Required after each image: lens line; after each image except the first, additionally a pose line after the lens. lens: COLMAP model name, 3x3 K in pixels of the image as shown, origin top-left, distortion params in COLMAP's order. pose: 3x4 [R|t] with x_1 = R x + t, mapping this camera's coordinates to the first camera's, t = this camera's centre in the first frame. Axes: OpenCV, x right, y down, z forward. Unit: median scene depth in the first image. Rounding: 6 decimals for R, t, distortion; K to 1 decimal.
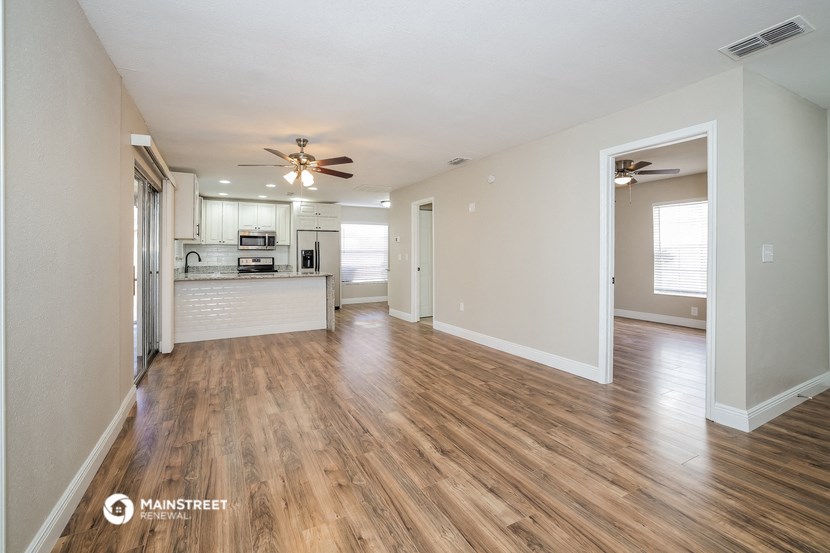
lens RADIAL K [[363.7, 0, 409.9], [0, 363.7, 268.4], [0, 0, 1]] dist [0.000720, 0.000899]
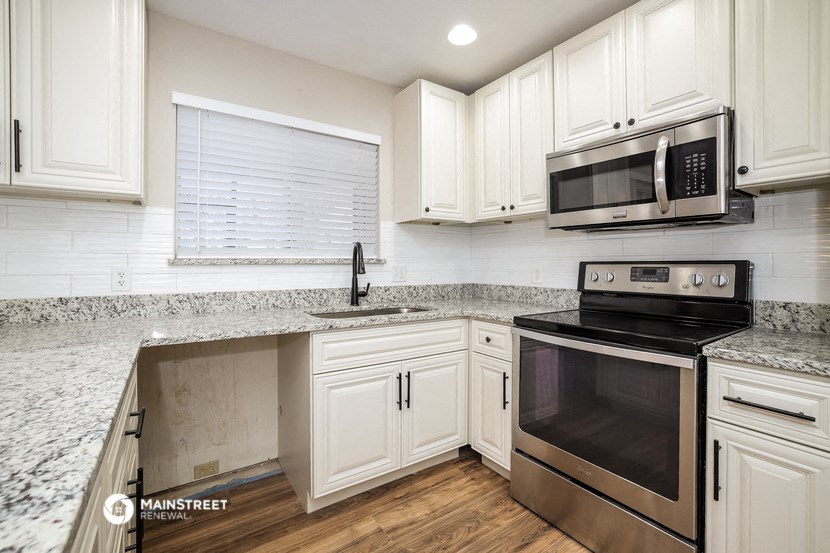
lens RADIAL K [[363.7, 0, 409.9], [0, 363.7, 268.4], [0, 0, 1]] dist [0.000720, 0.000899]
pose [[0.093596, 0.021088, -0.995387, -0.399536], [-0.032922, 0.999294, 0.018075, -0.046868], [0.995066, 0.031079, 0.094224, 1.583177]]
